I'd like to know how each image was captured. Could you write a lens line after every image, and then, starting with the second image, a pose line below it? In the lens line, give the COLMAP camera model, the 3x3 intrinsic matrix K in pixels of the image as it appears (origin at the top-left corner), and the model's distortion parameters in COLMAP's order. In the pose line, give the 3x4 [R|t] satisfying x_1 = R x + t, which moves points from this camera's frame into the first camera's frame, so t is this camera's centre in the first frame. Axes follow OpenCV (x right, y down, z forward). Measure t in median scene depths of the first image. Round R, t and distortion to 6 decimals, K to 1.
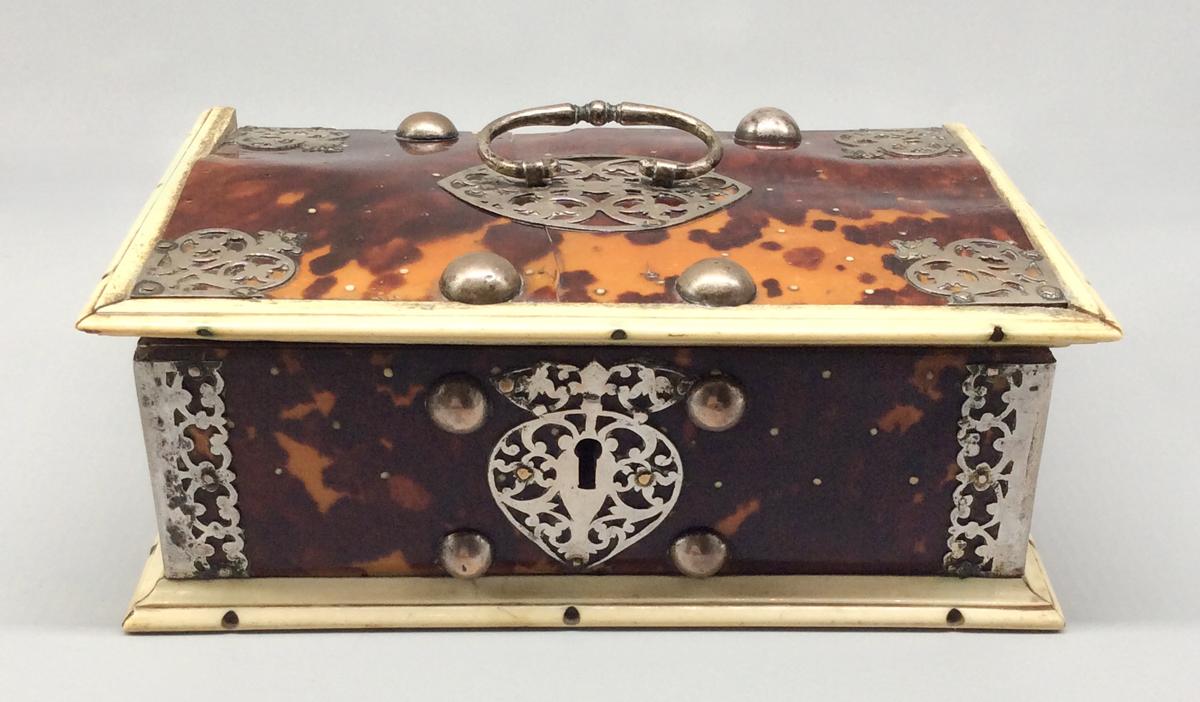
lens RADIAL K [[1117.0, 0, 600.0], [0, 1117.0, 351.0], [0, 0, 1]] dist [0.004045, 0.003324]
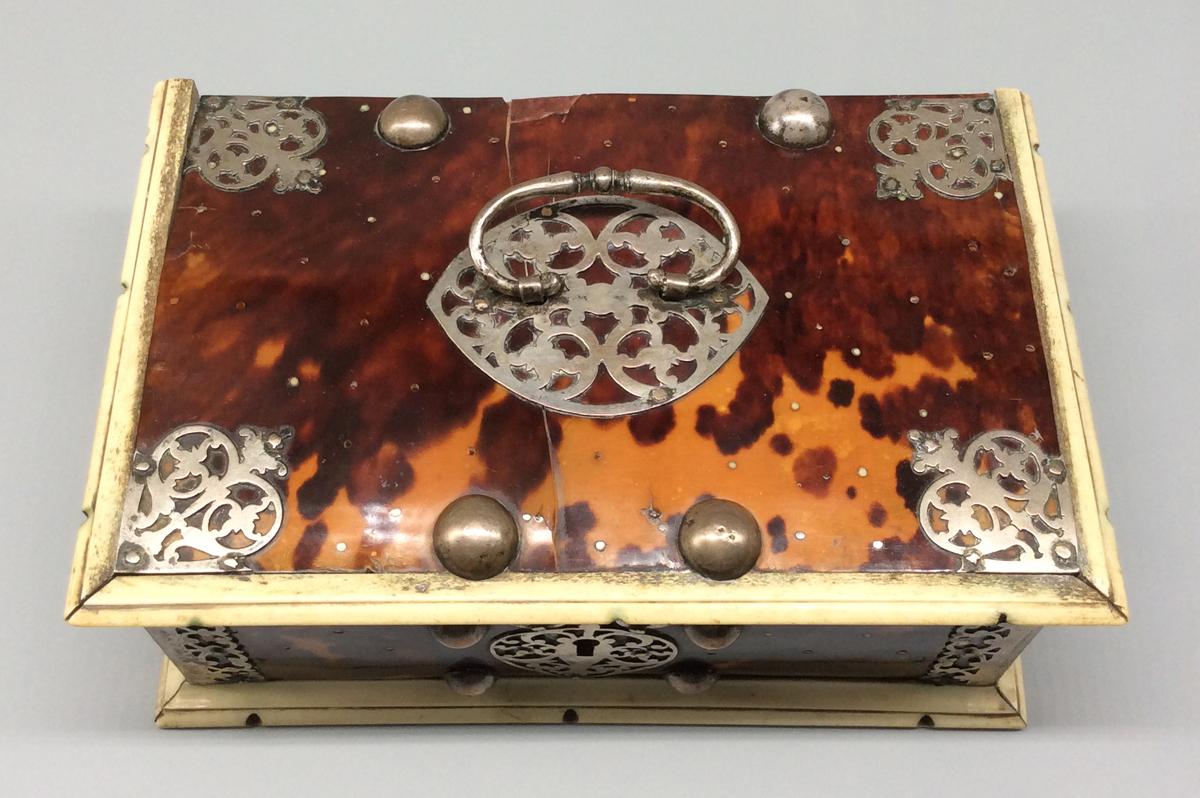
lens RADIAL K [[1091.3, 0, 605.9], [0, 1091.3, 399.2], [0, 0, 1]] dist [0.044126, -0.092560]
pose [[0.999839, 0.017838, 0.002155, 0.001038], [-0.017241, 0.918731, 0.394508, -0.486490], [0.005058, -0.394481, 0.918890, 0.158735]]
